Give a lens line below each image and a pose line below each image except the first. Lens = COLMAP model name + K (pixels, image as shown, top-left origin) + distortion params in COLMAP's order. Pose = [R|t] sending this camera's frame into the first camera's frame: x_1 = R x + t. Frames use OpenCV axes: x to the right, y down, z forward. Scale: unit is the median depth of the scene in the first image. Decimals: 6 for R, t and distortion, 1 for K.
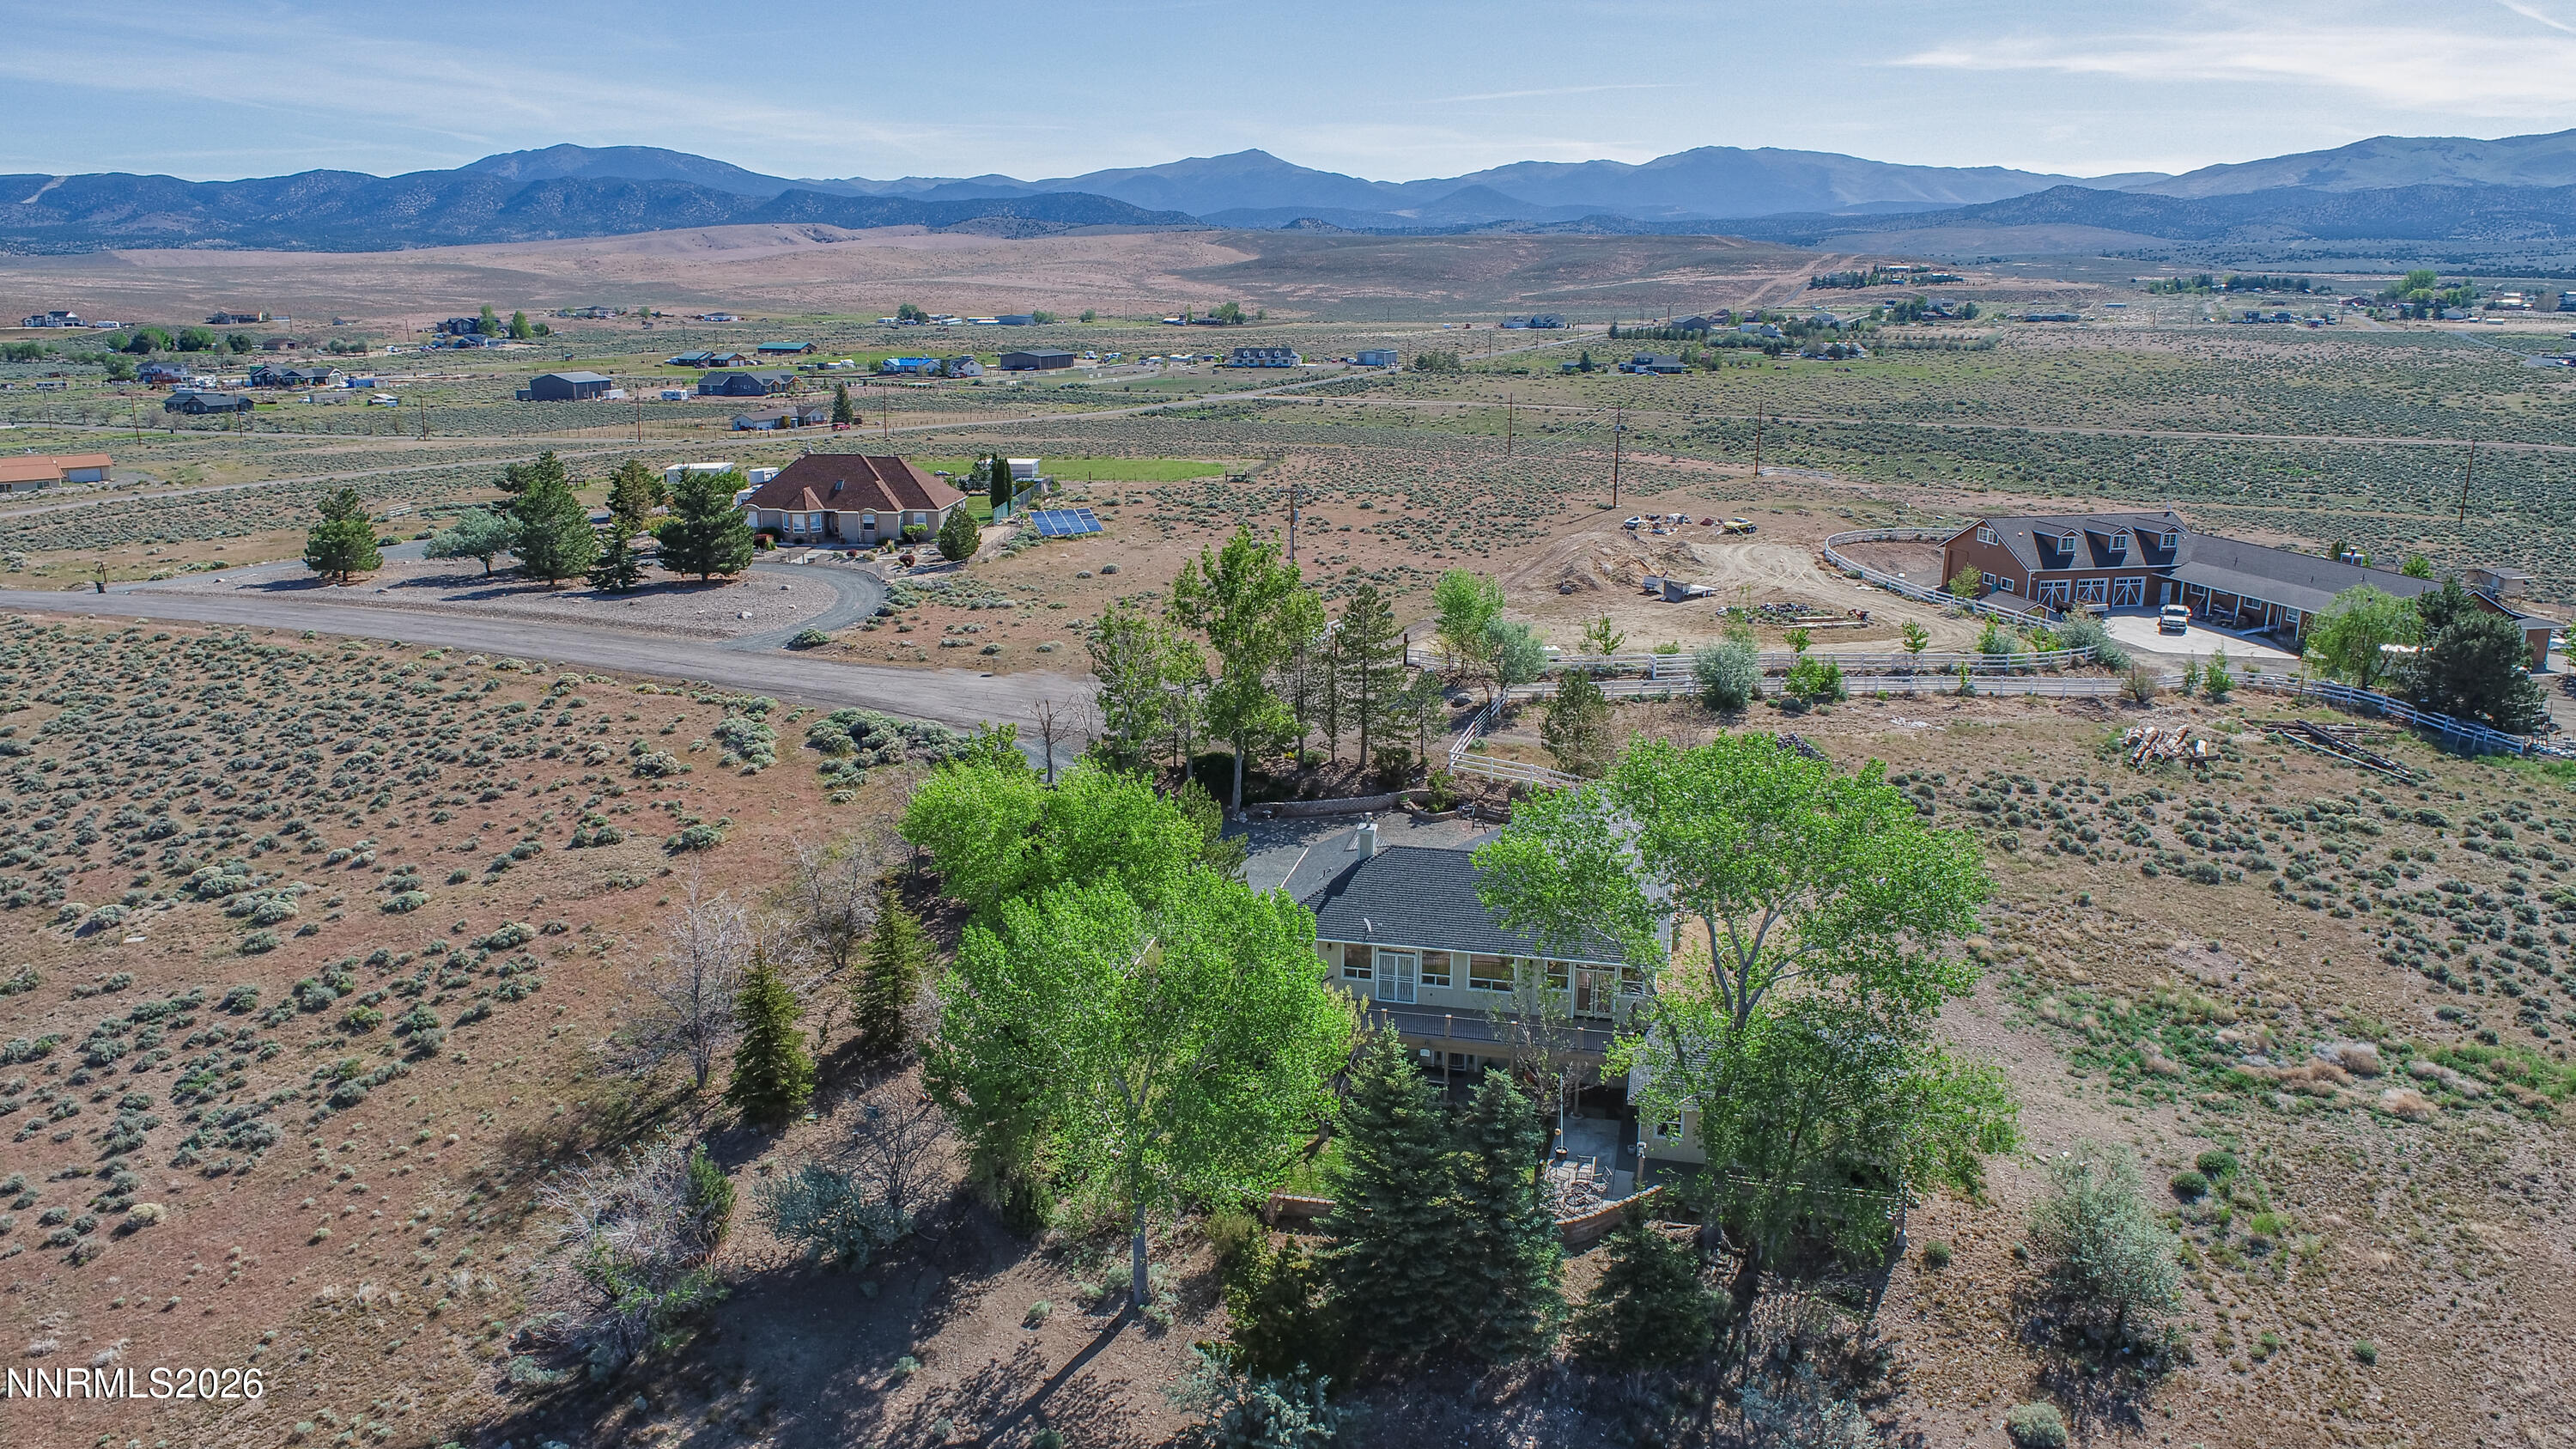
lens RADIAL K [[1763.3, 0, 1288.0], [0, 1763.3, 724.5], [0, 0, 1]] dist [-0.015270, 0.006975]
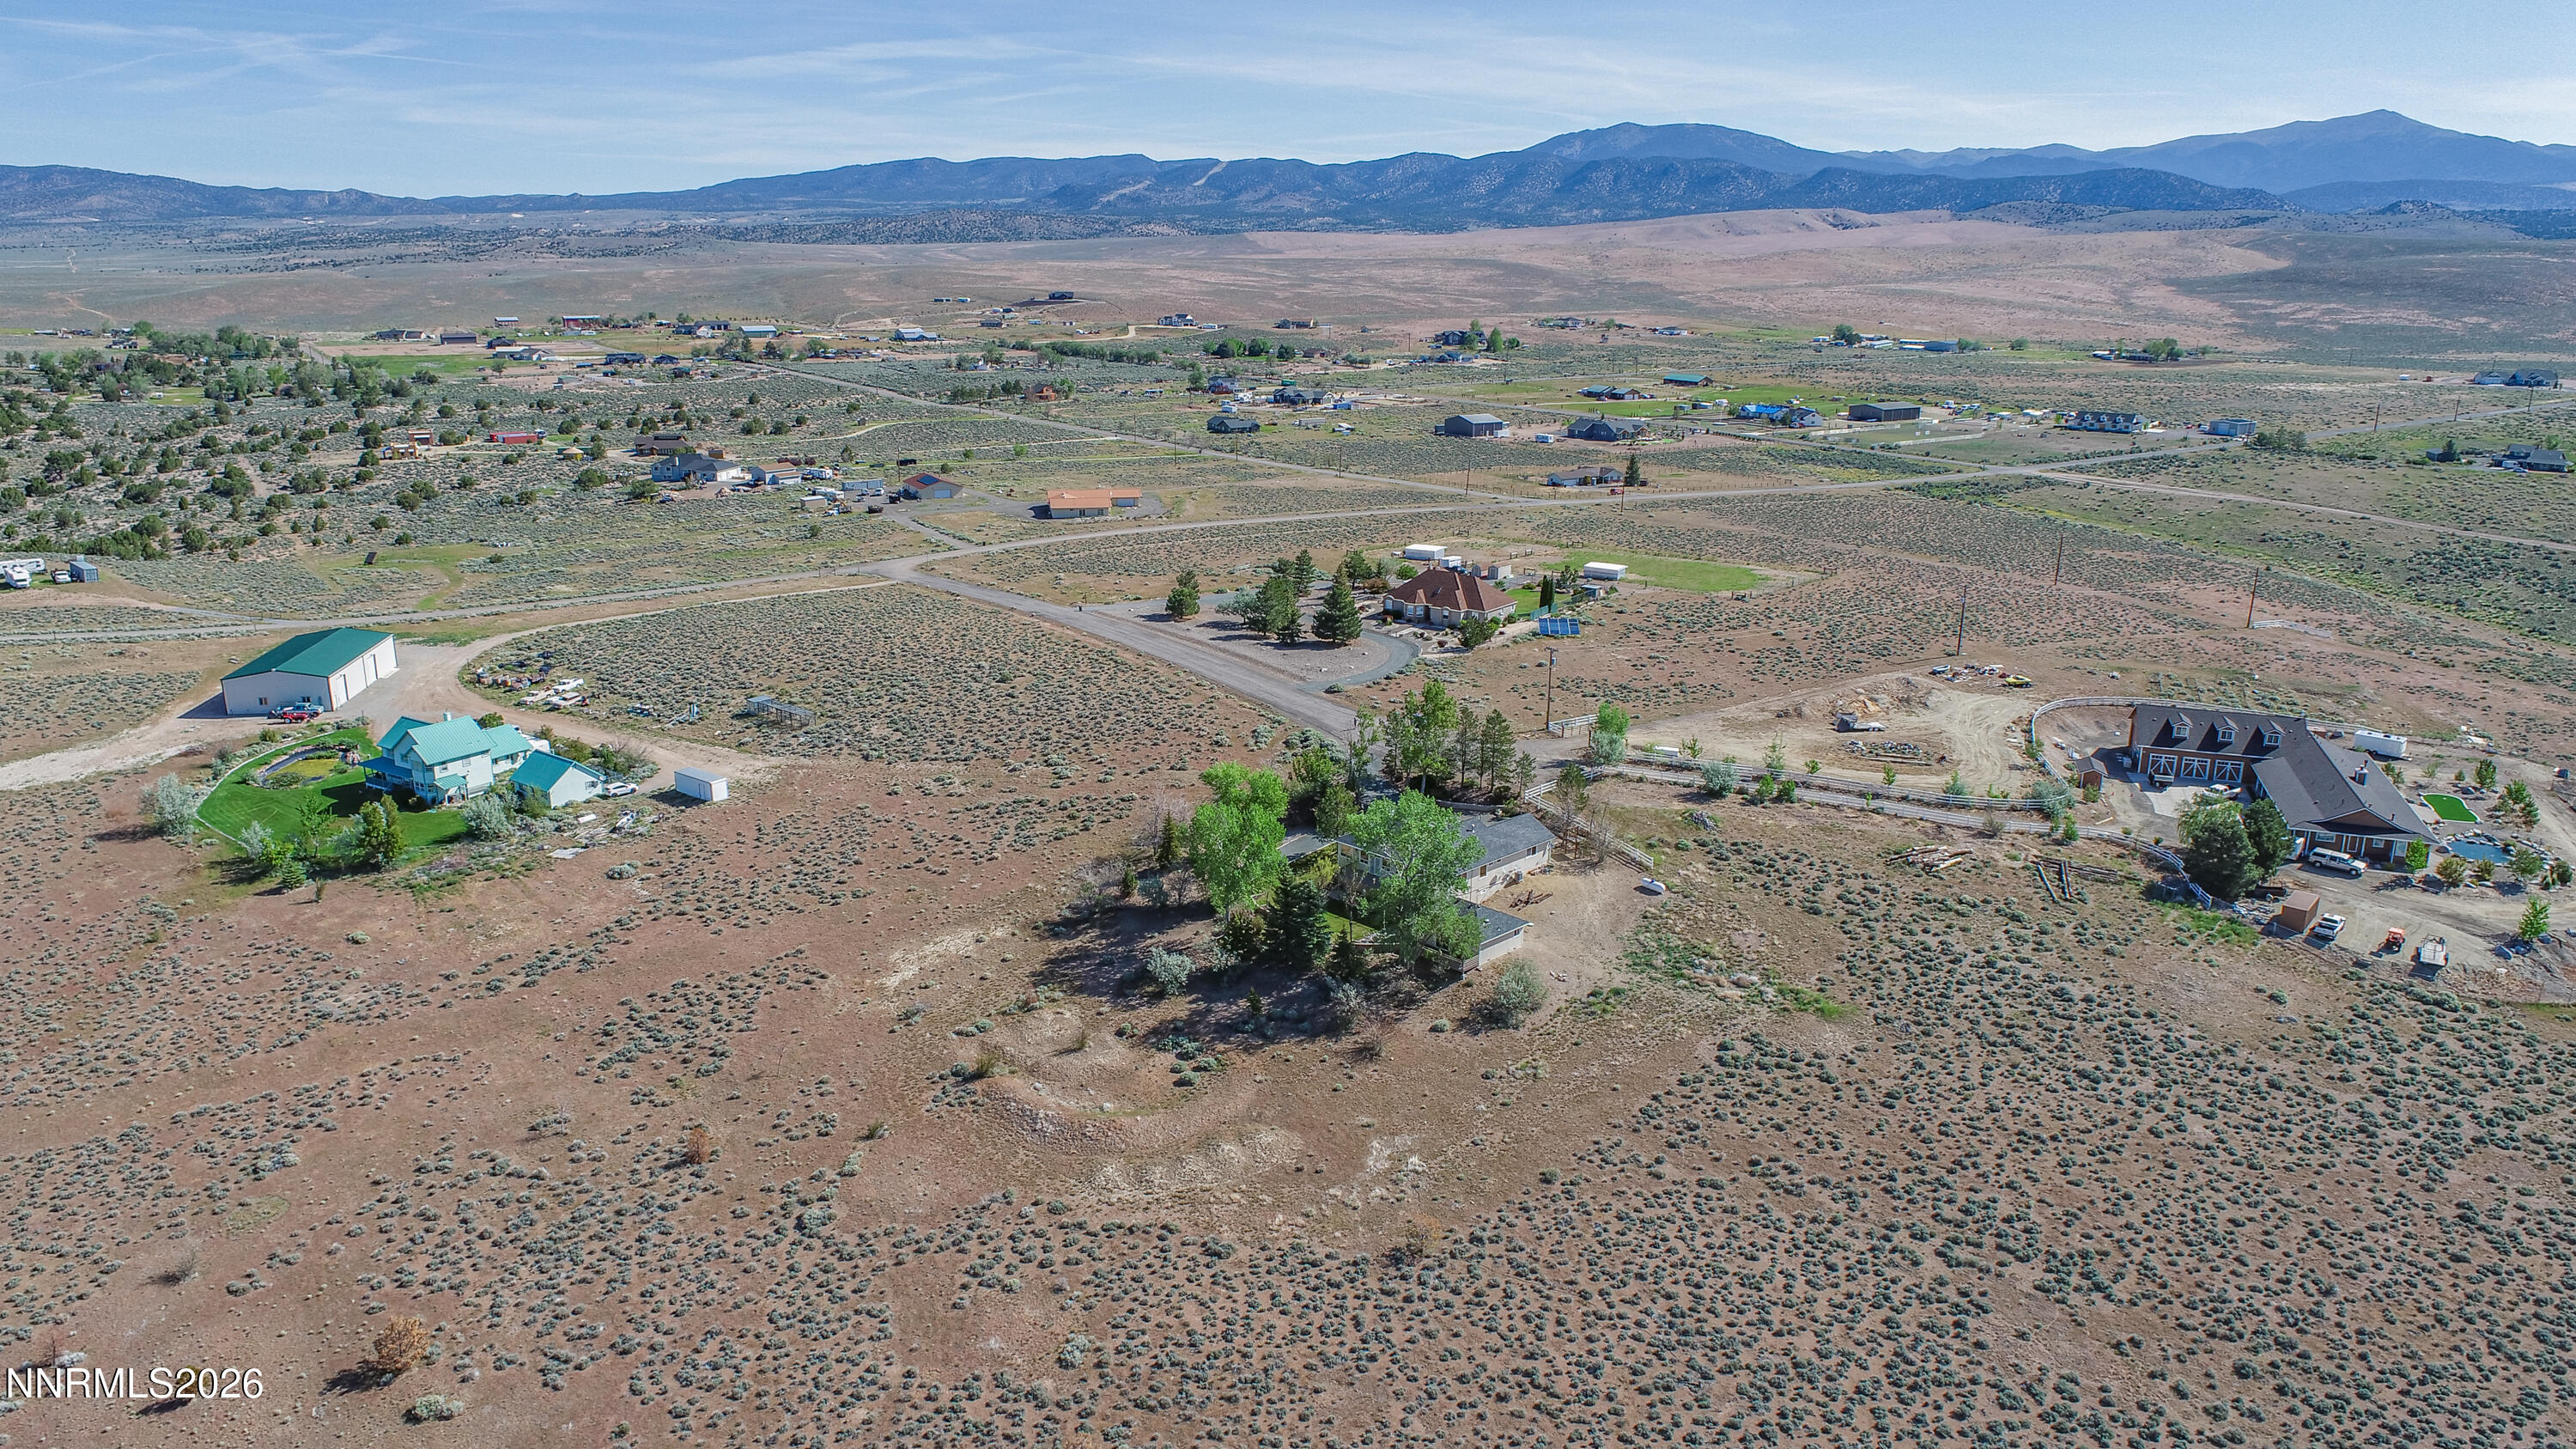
lens RADIAL K [[1763.3, 0, 1288.0], [0, 1763.3, 724.5], [0, 0, 1]] dist [-0.015270, 0.006975]
pose [[0.848512, 0.148343, -0.507959, 0.081806], [-0.139664, 0.988647, 0.055423, -0.012756], [0.510414, 0.023917, 0.859596, -0.088354]]
